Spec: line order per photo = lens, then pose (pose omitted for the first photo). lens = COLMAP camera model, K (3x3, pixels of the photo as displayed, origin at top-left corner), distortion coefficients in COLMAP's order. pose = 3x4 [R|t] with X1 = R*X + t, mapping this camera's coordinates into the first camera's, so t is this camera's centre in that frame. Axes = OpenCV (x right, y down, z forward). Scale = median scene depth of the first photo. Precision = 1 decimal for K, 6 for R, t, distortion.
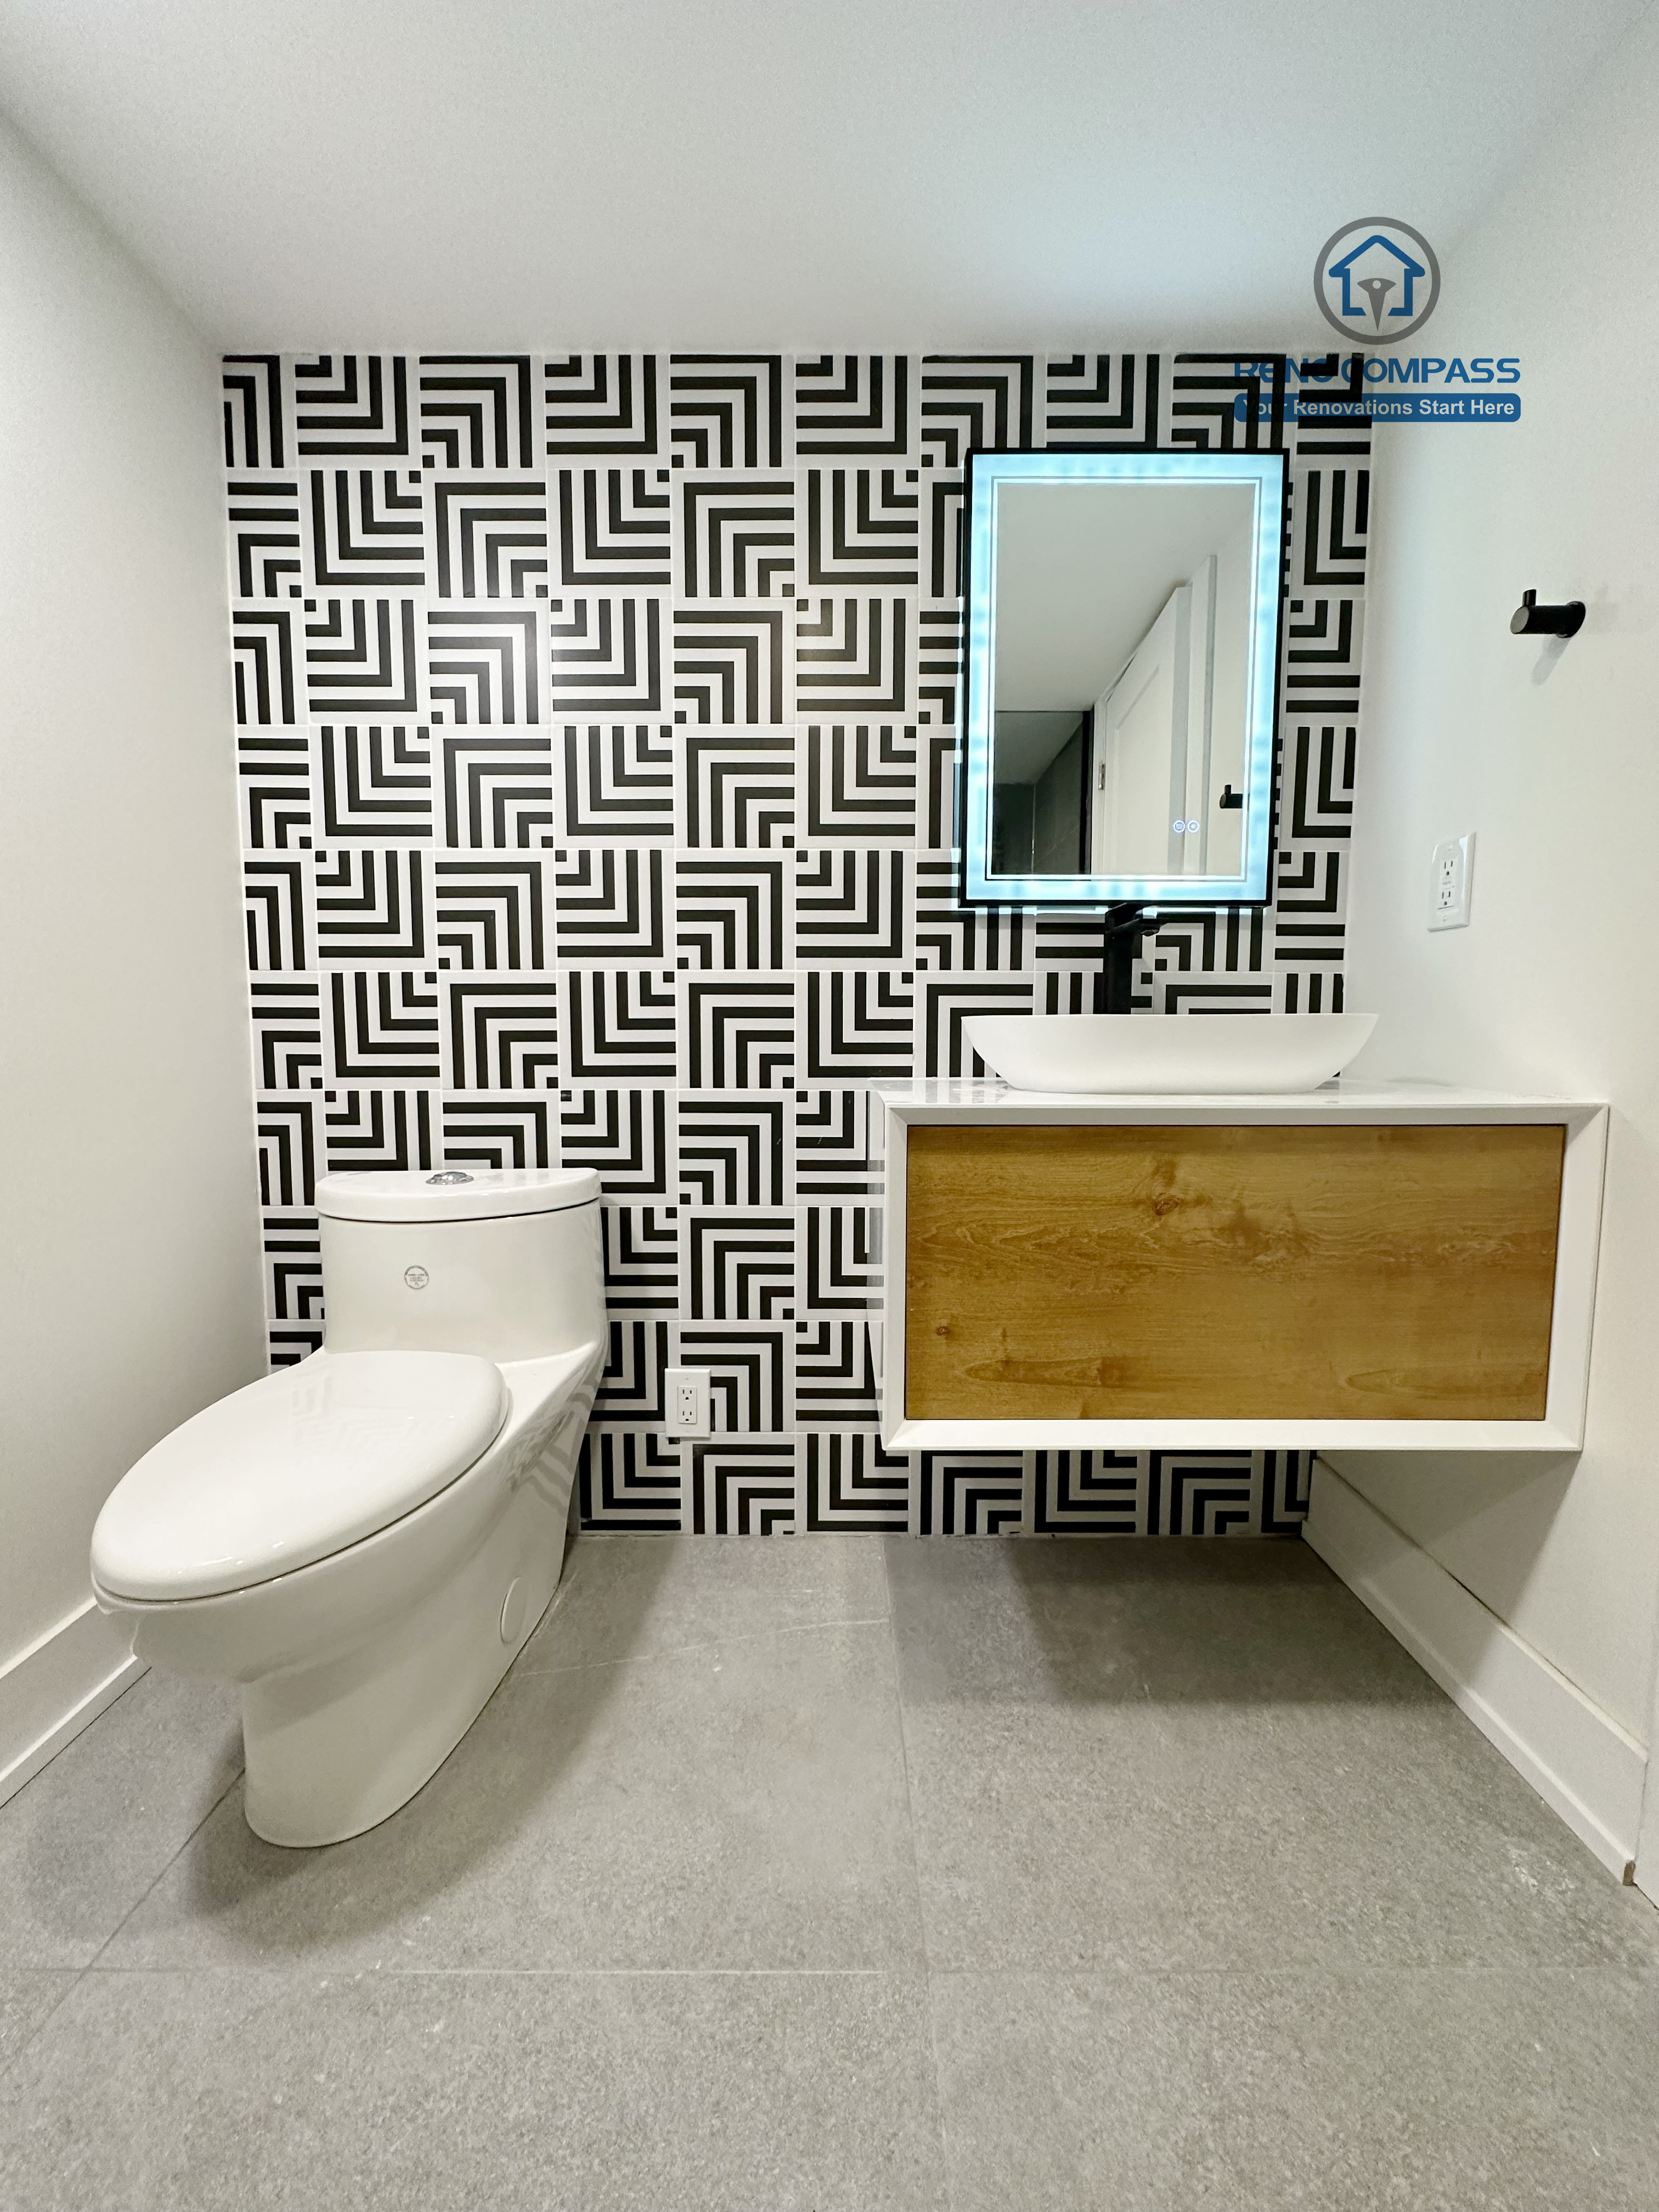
lens RADIAL K [[883.5, 0, 829.5], [0, 883.5, 1106.0], [0, 0, 1]] dist [-0.003148, 0.000306]
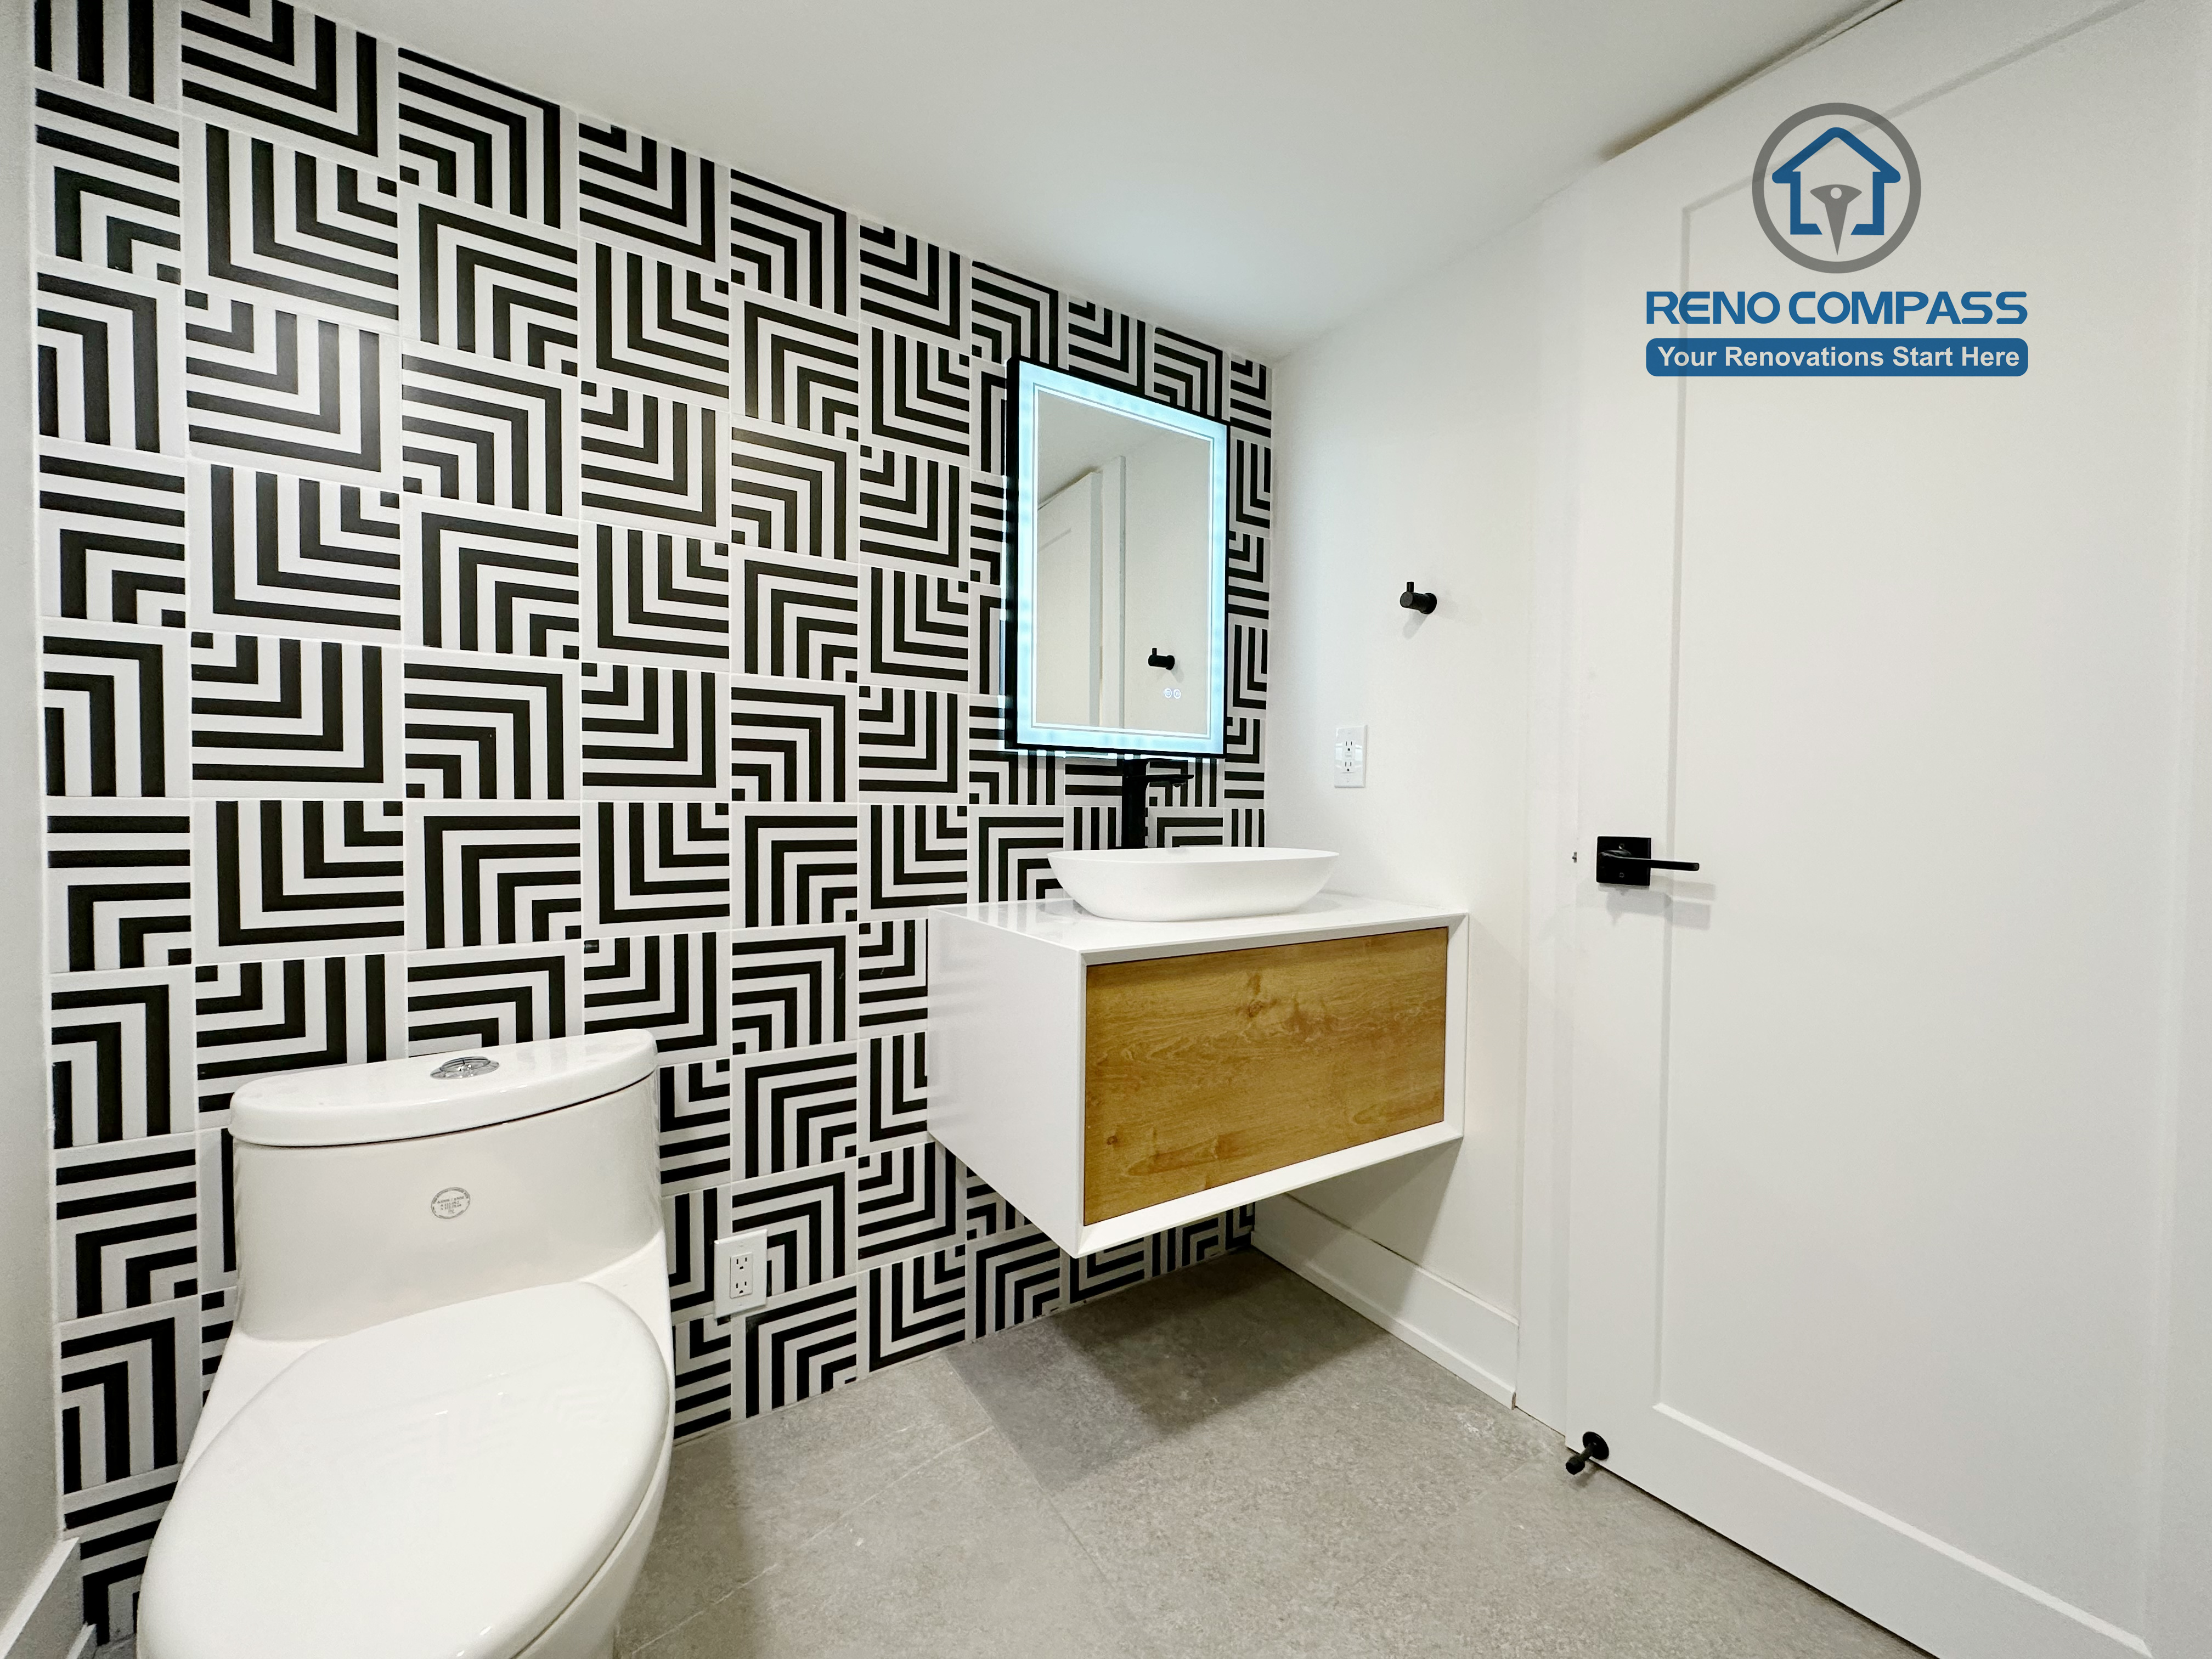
lens RADIAL K [[881.7, 0, 1106.0], [0, 881.7, 830.0], [0, 0, 1]] dist [-0.003170, 0.000413]
pose [[0.839295, -0.008314, 0.543613, -0.352837], [0.035791, 0.998559, -0.039985, -0.074398], [-0.542497, 0.053015, 0.838383, 0.009354]]
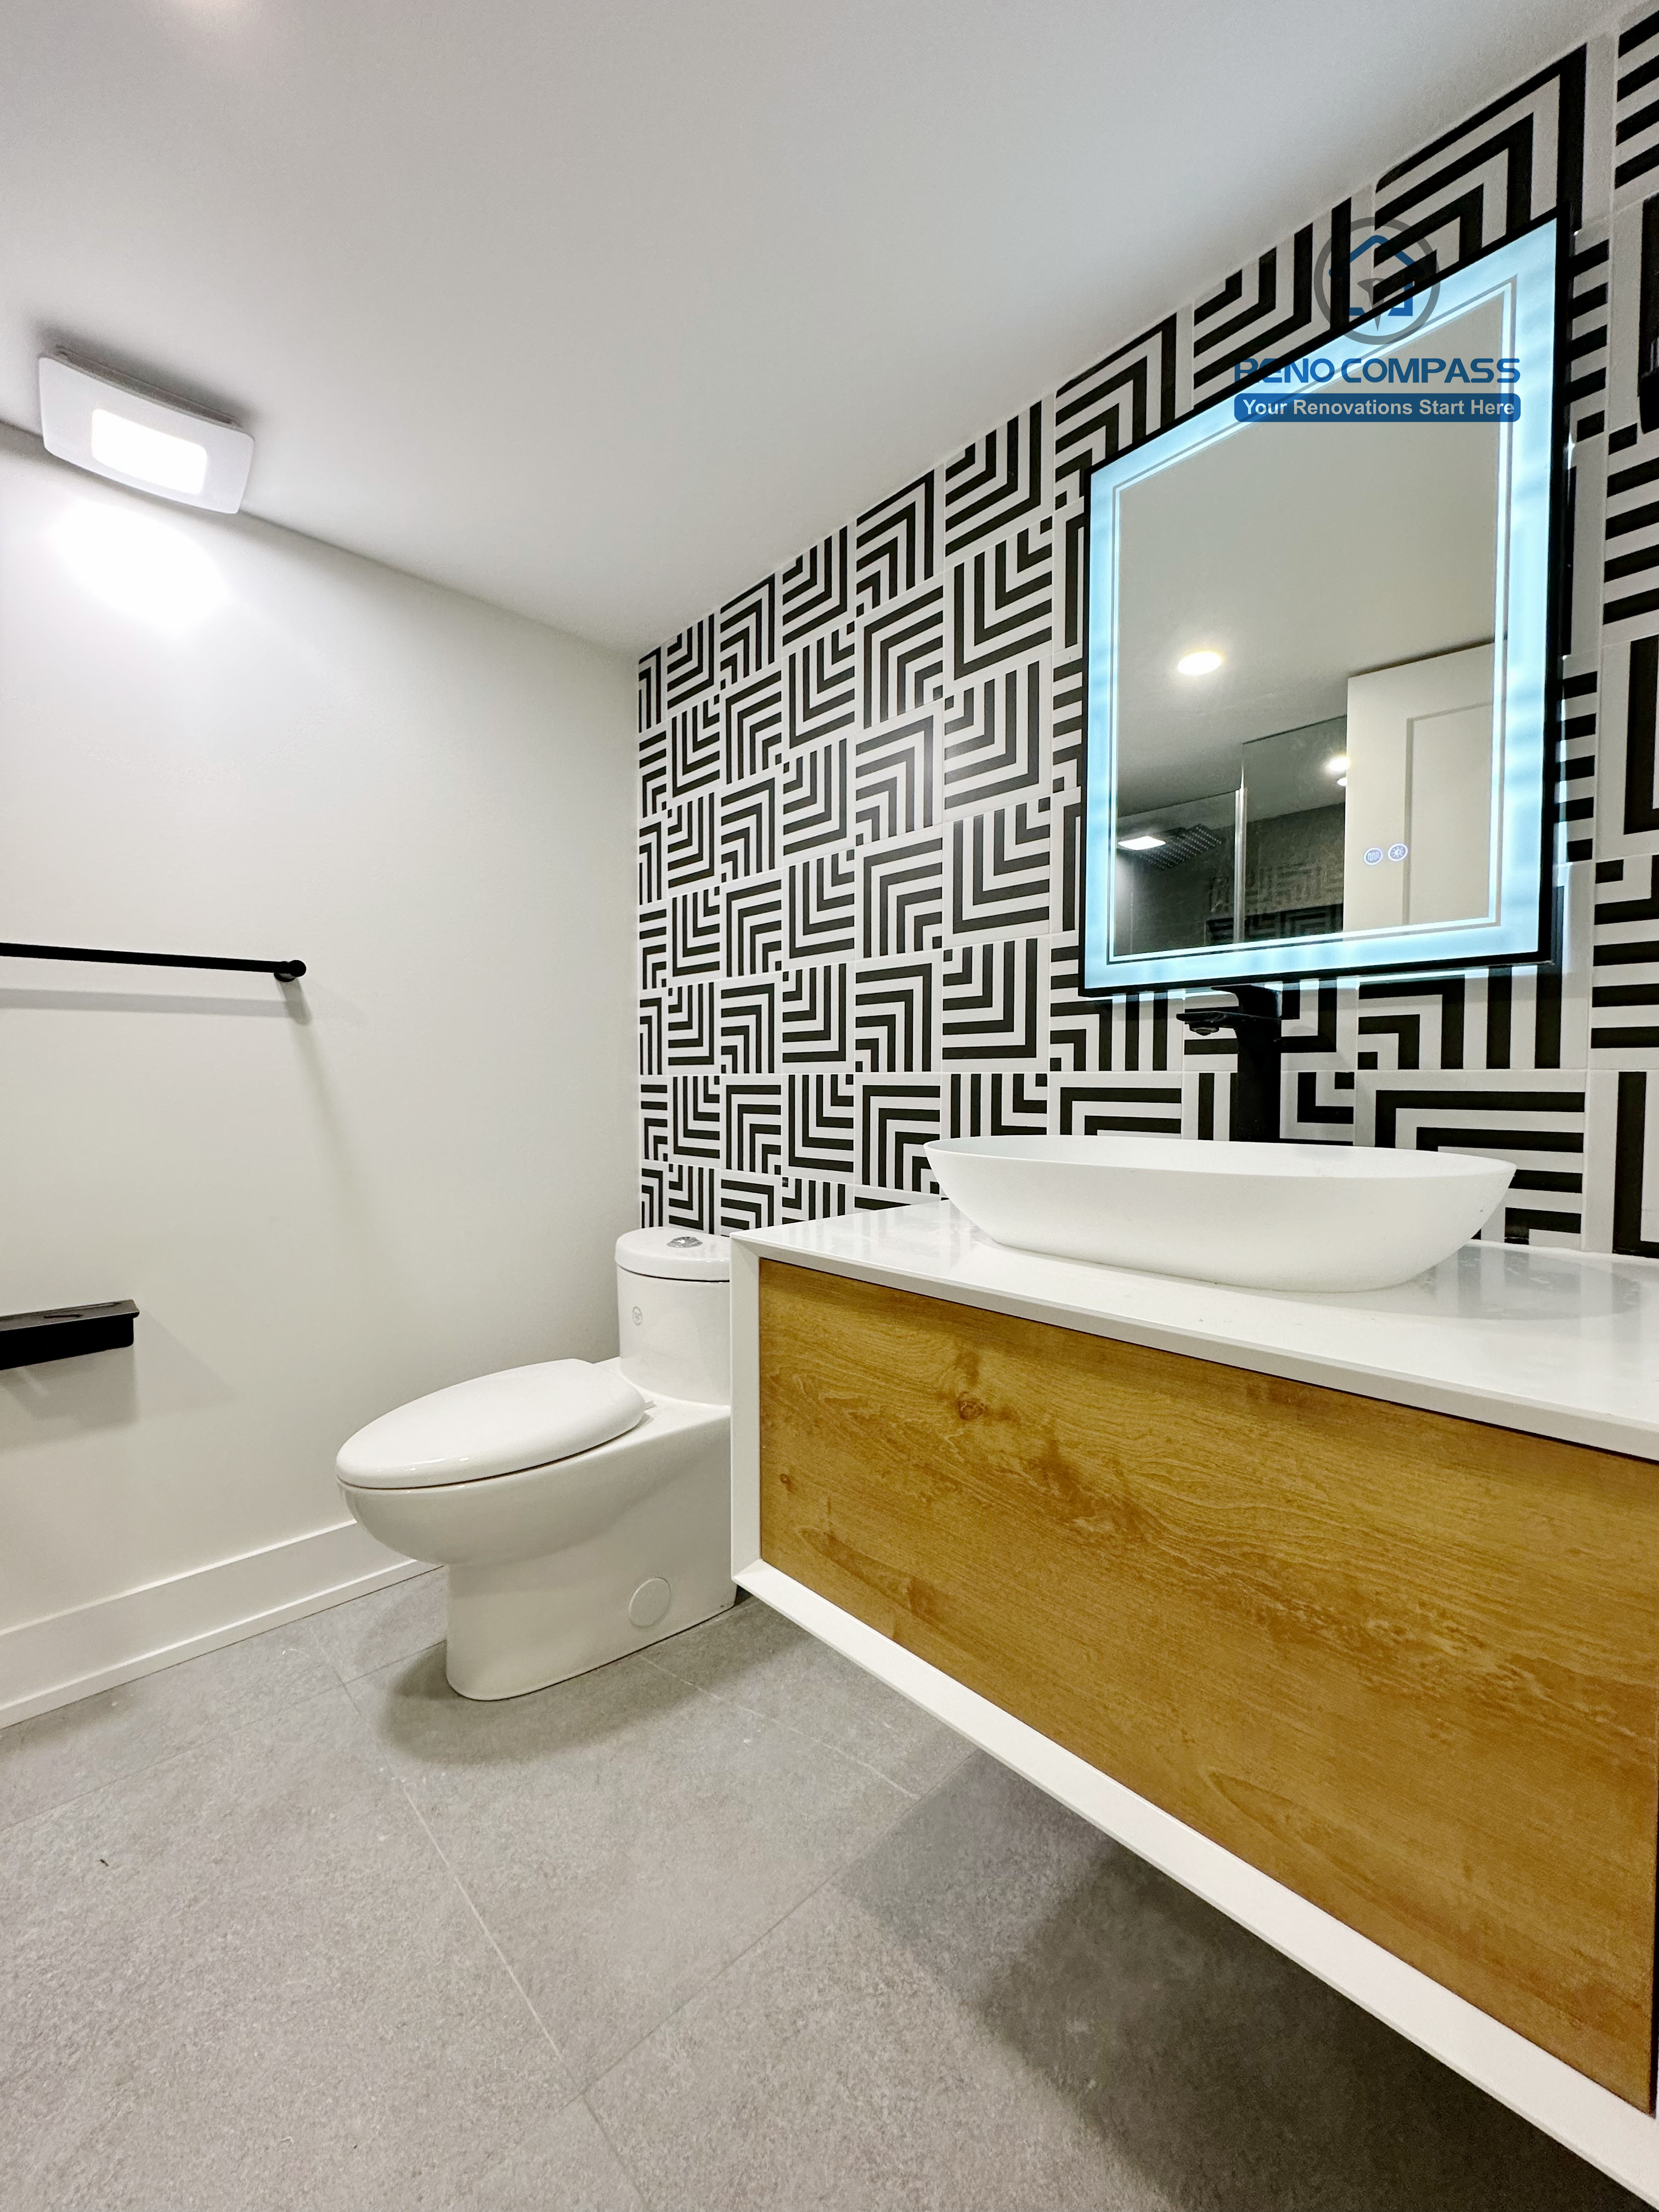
lens RADIAL K [[881.7, 0, 828.7], [0, 881.7, 1105.3], [0, 0, 1]] dist [-0.003170, 0.000413]
pose [[0.688604, 0.020030, -0.724861, 0.587121], [-0.056904, 0.998028, -0.026480, -0.086467], [0.722902, 0.059482, 0.688386, 0.251886]]
